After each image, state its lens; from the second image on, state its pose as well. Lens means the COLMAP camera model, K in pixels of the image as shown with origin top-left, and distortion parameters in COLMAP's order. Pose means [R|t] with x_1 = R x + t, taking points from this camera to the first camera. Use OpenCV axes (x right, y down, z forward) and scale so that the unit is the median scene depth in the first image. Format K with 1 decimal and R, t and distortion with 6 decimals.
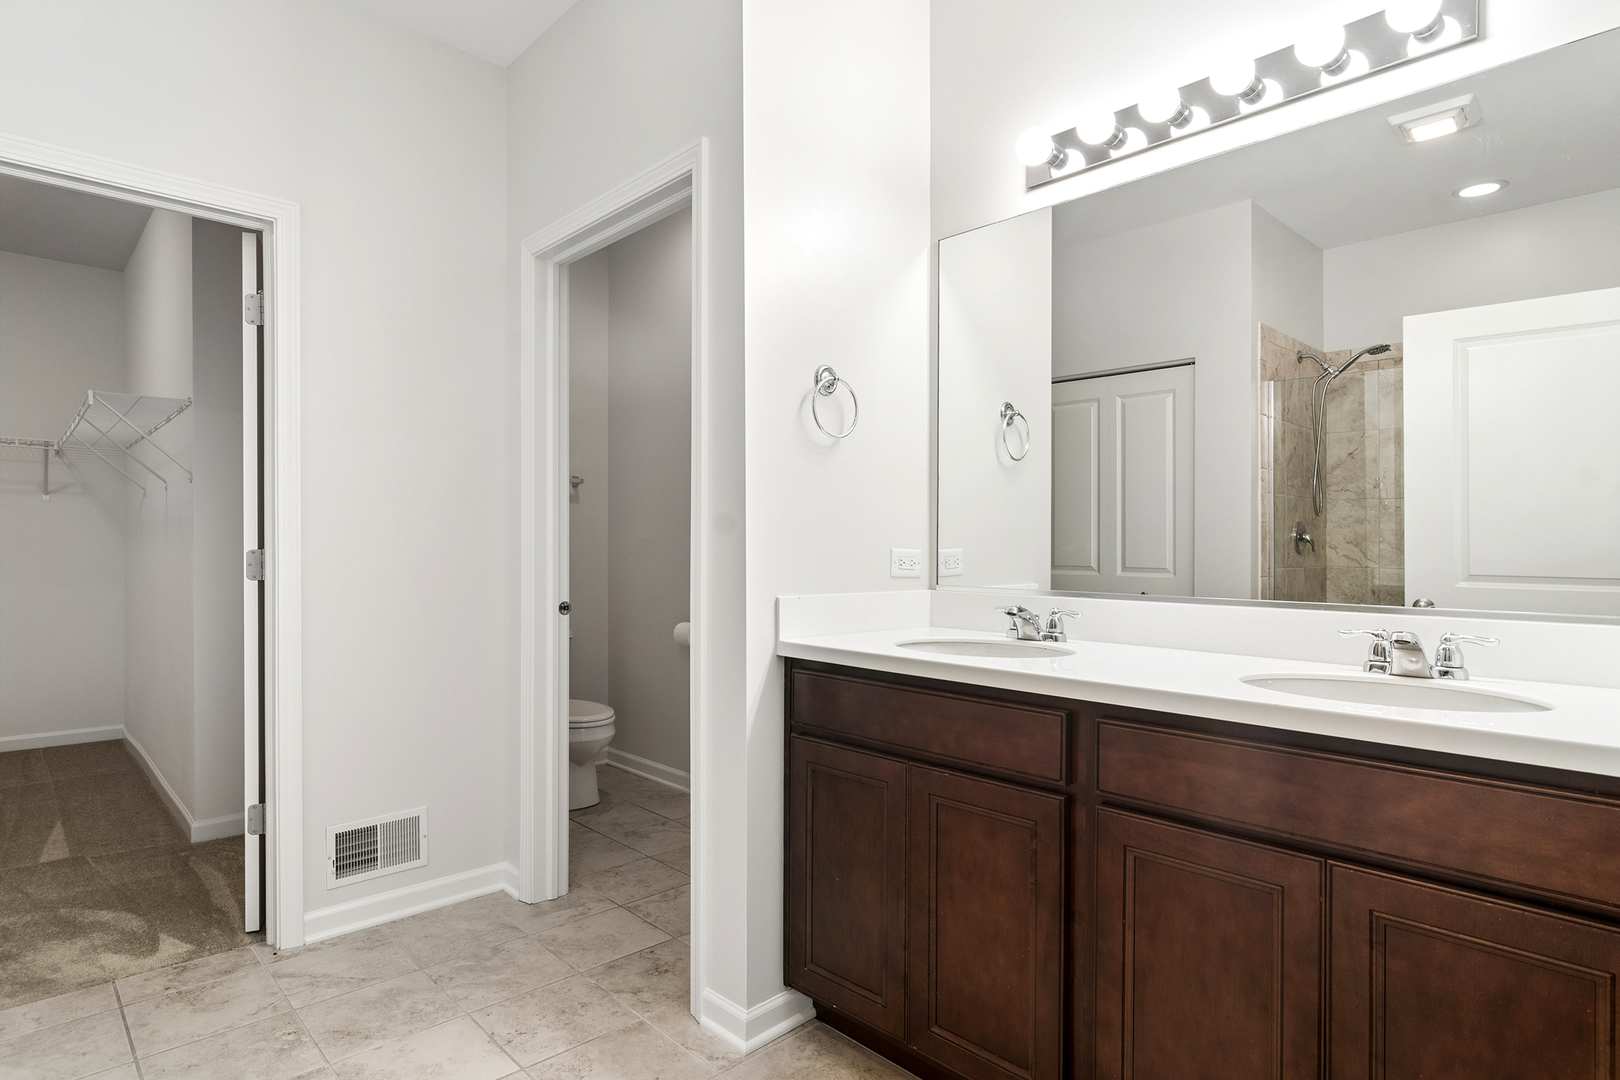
lens RADIAL K [[880.5, 0, 817.3], [0, 880.5, 536.6], [0, 0, 1]] dist [0.001807, 0.002495]
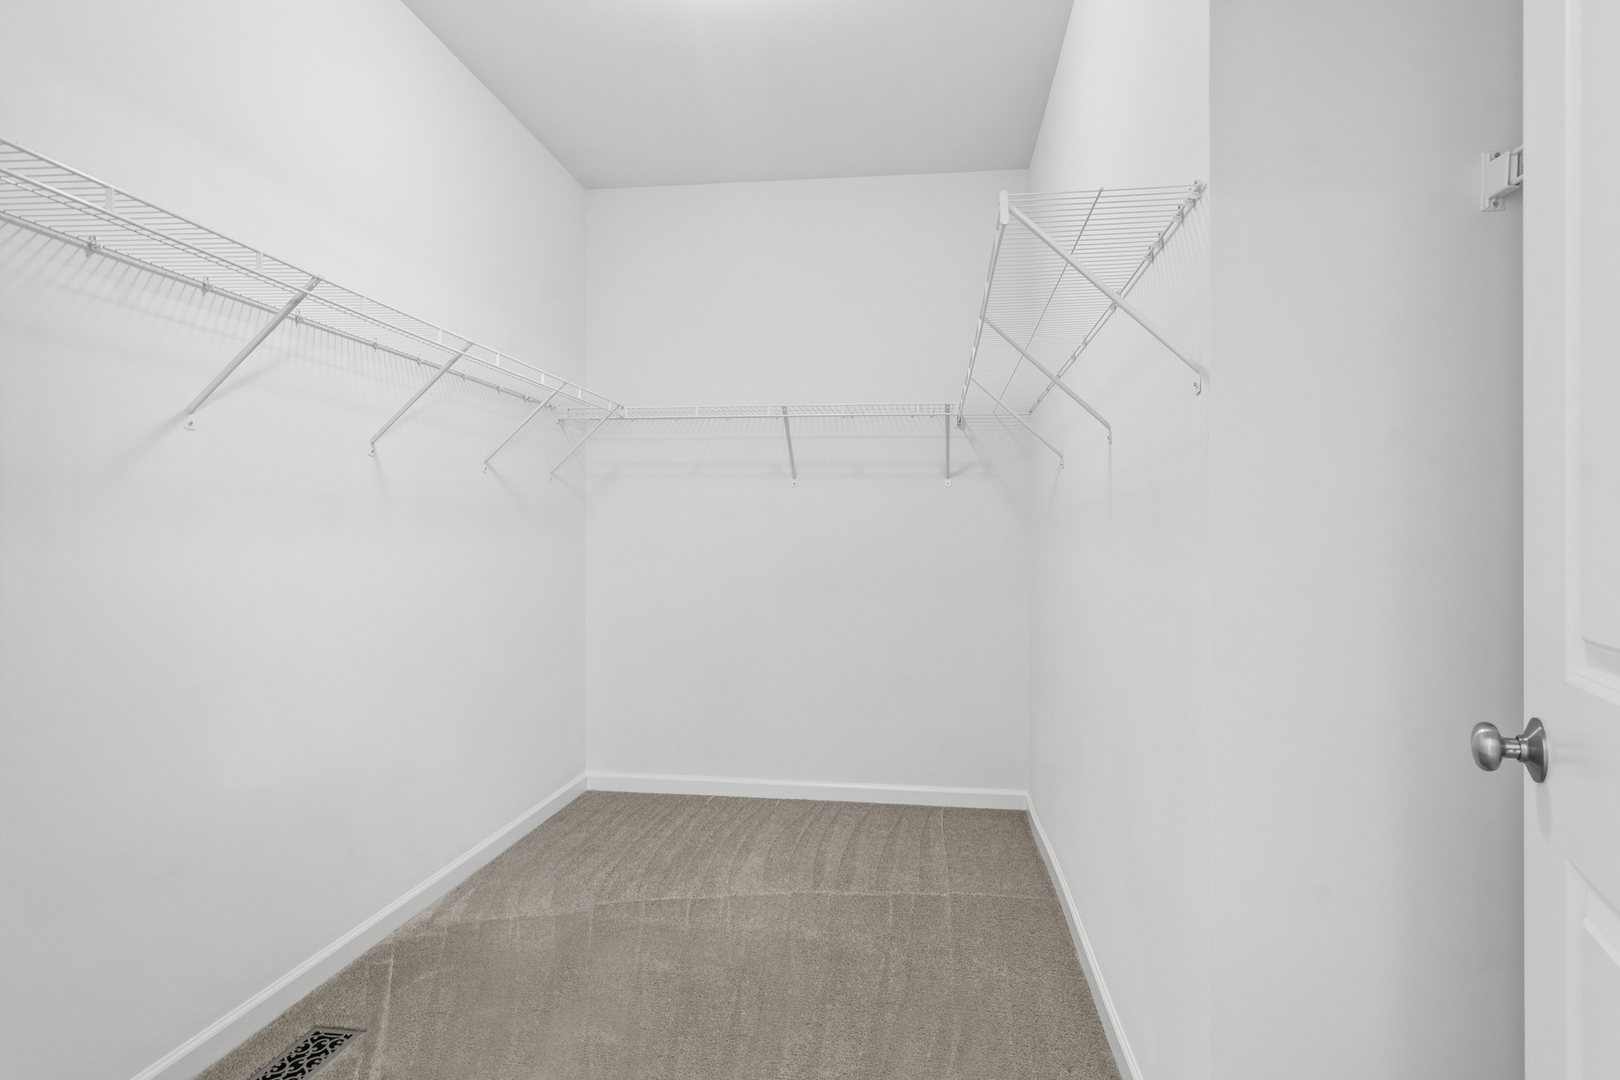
lens RADIAL K [[880.5, 0, 812.3], [0, 880.5, 537.7], [0, 0, 1]] dist [0.001807, 0.002495]
pose [[0.633776, 0.003417, -0.773509, -0.347869], [-0.001398, 0.999994, 0.003272, 0.002024], [0.773515, -0.000992, 0.633777, 0.414262]]
